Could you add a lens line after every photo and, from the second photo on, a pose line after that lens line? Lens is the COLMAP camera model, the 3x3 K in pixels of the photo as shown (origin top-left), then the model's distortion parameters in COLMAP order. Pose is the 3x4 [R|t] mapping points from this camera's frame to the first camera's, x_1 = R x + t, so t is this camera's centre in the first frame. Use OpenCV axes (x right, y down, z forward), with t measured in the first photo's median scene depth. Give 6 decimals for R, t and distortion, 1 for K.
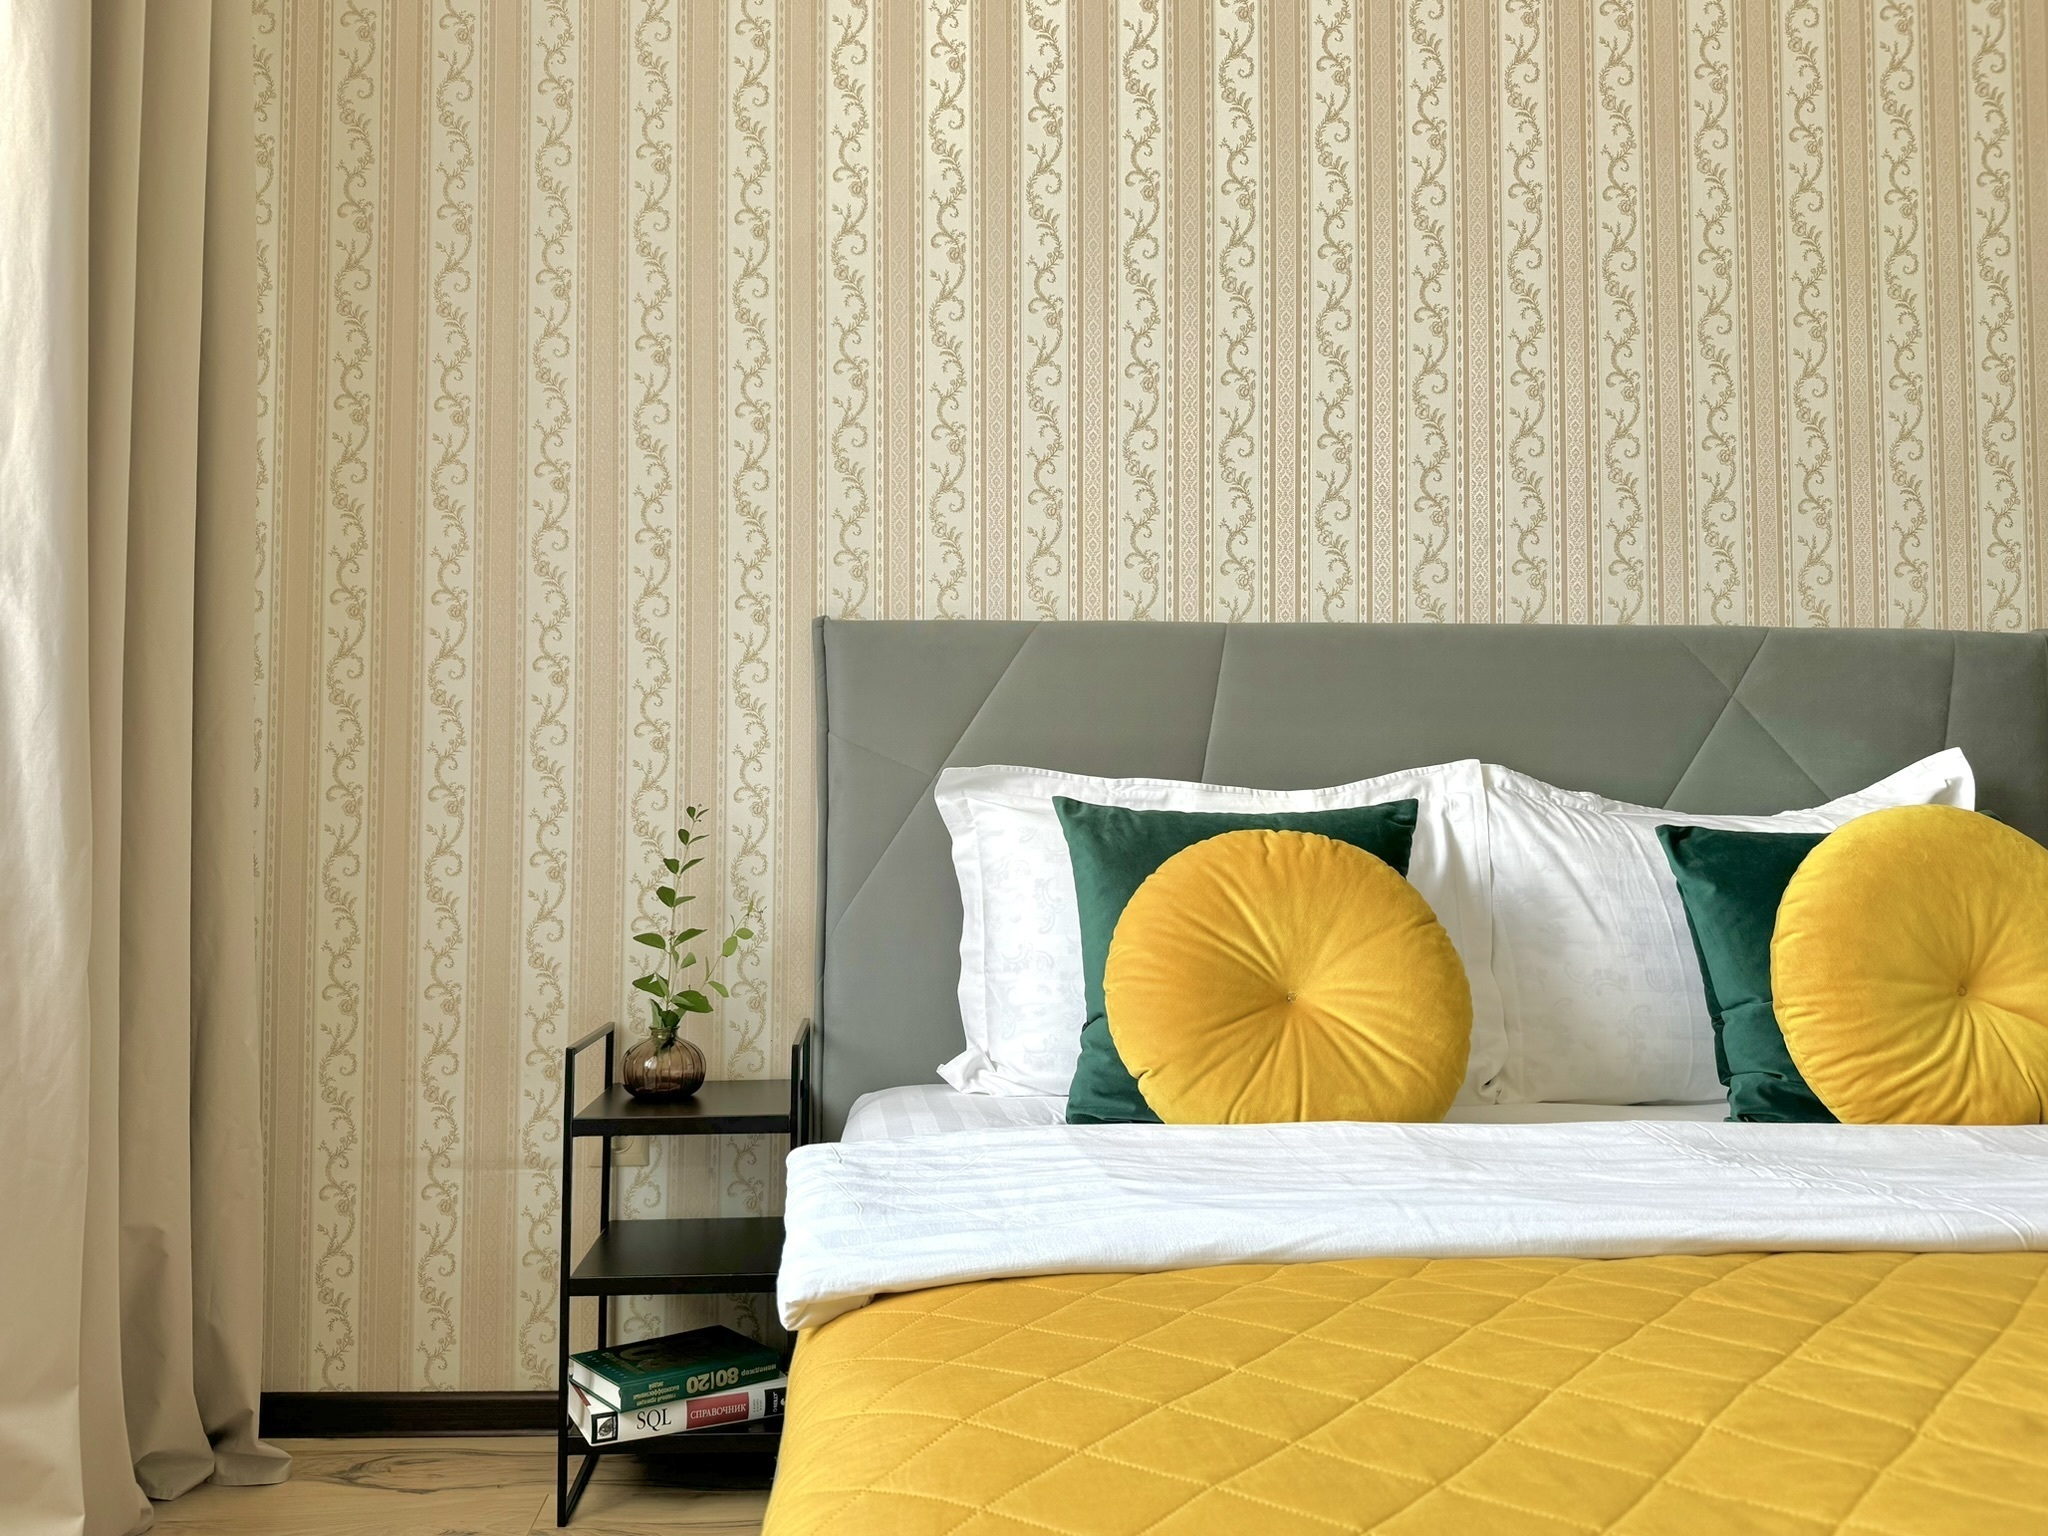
lens RADIAL K [[1492.6, 0, 1017.5], [0, 1492.6, 754.3], [0, 0, 1]] dist [0.152790, -0.246605]
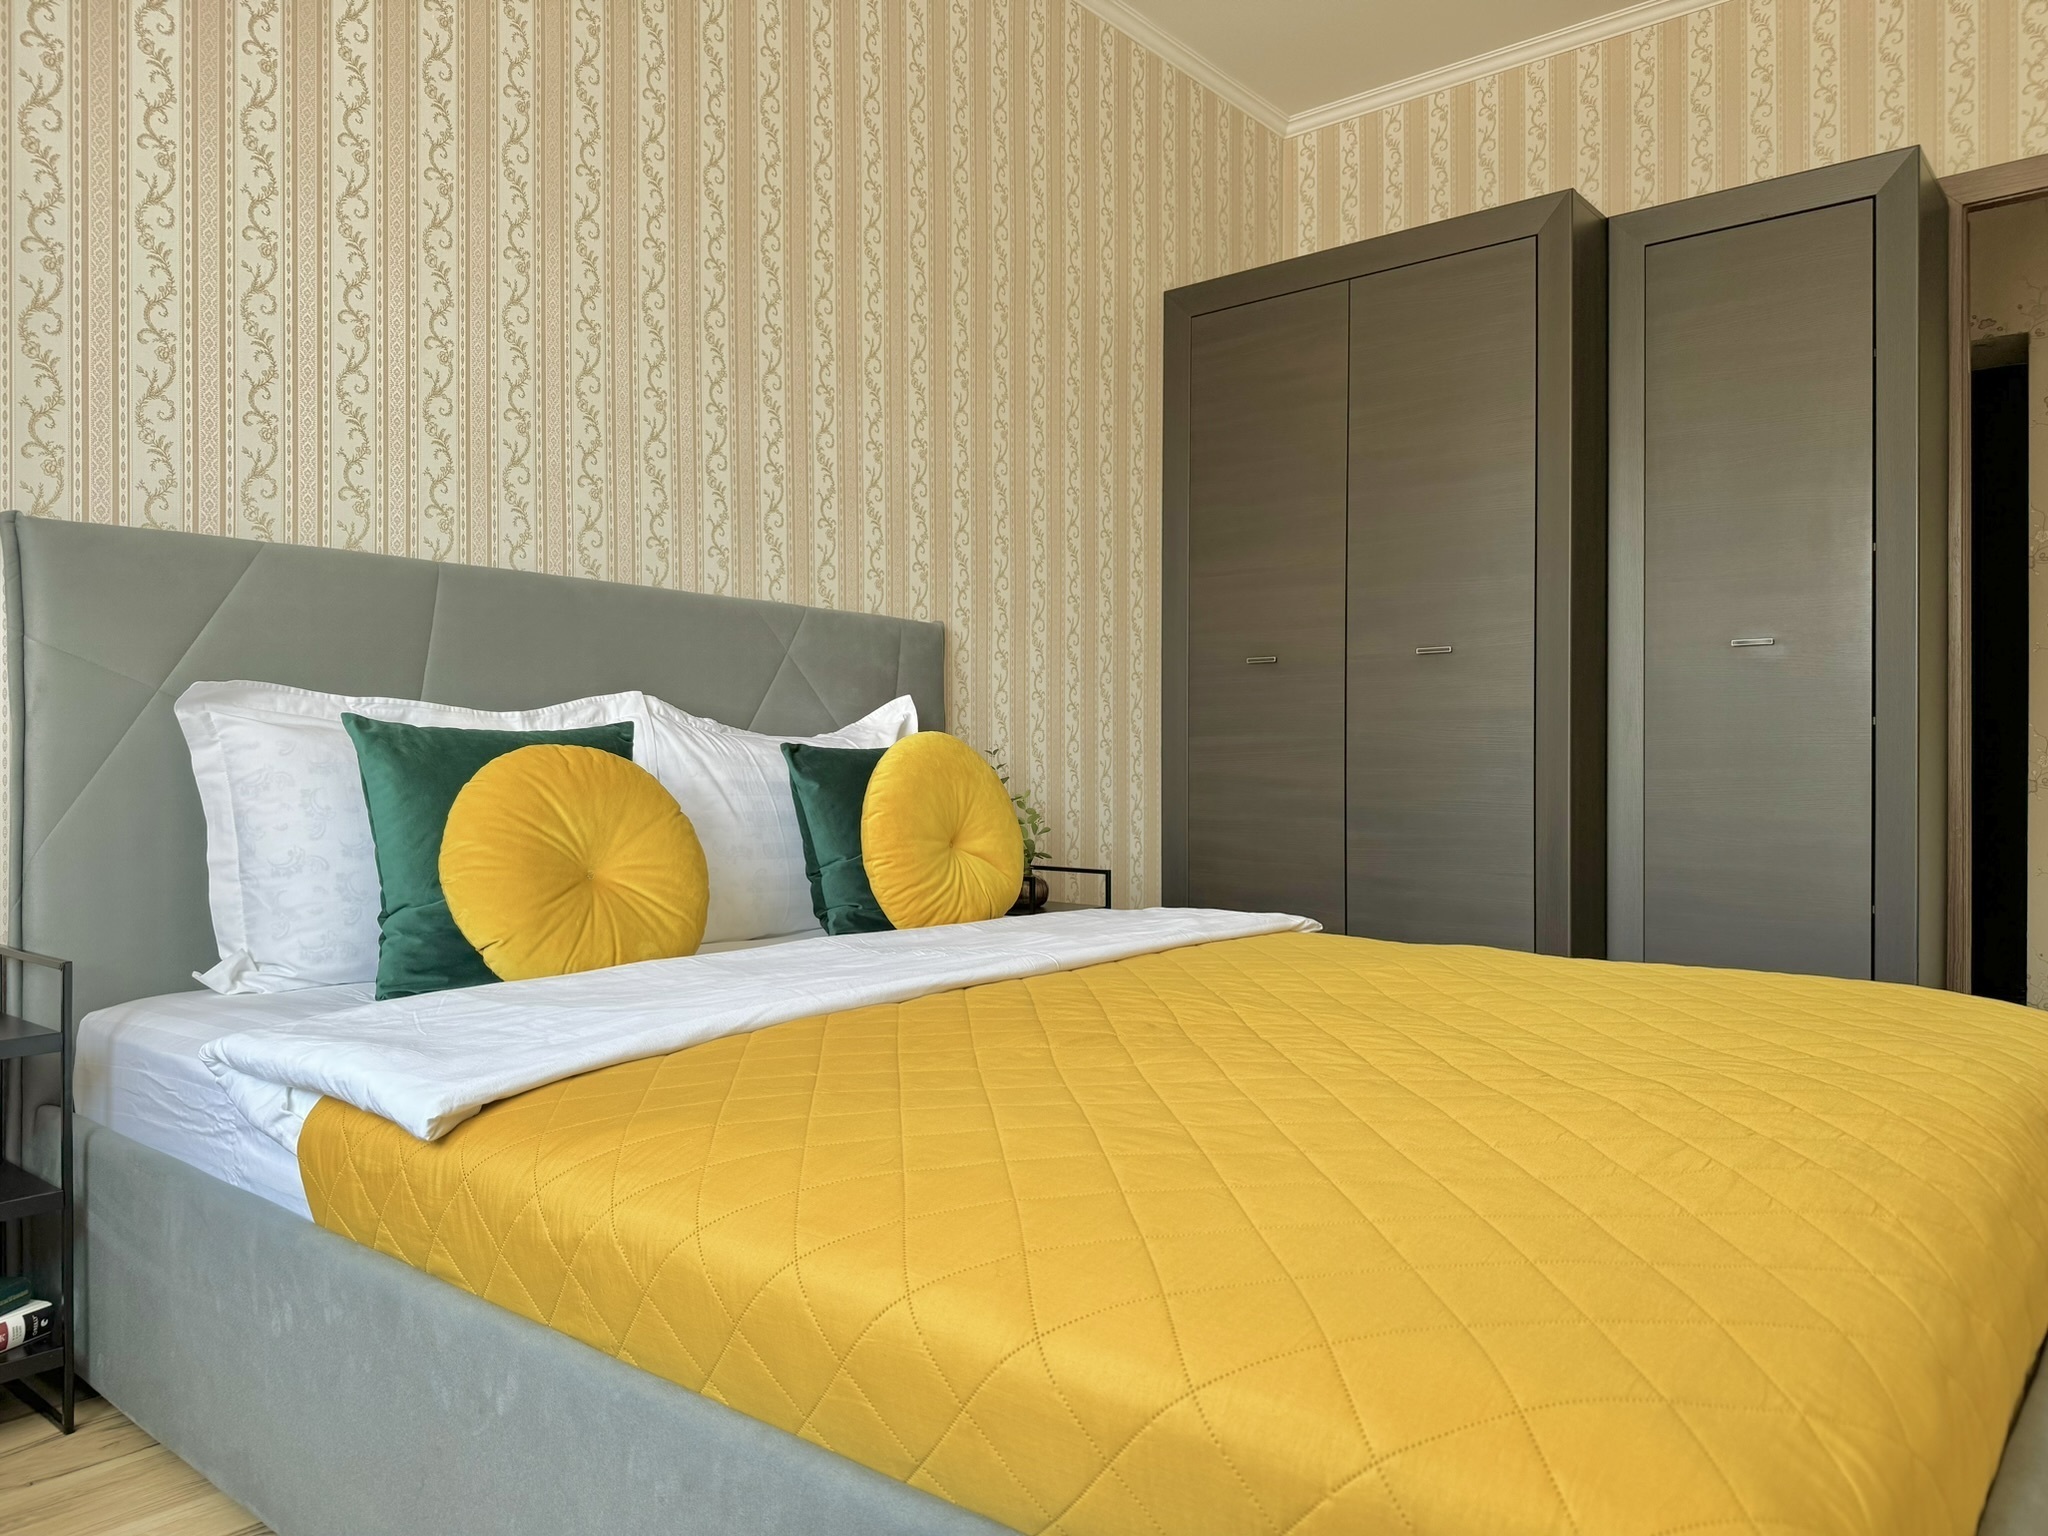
lens RADIAL K [[1442.0, 0, 1024.0], [0, 1442.0, 768.0], [0, 0, 1]] dist [0.106951, -0.213485]
pose [[0.667540, -0.004050, 0.744563, -0.403894], [-0.040267, 0.998325, 0.041532, 0.004073], [-0.743485, -0.057706, 0.666259, -0.073447]]
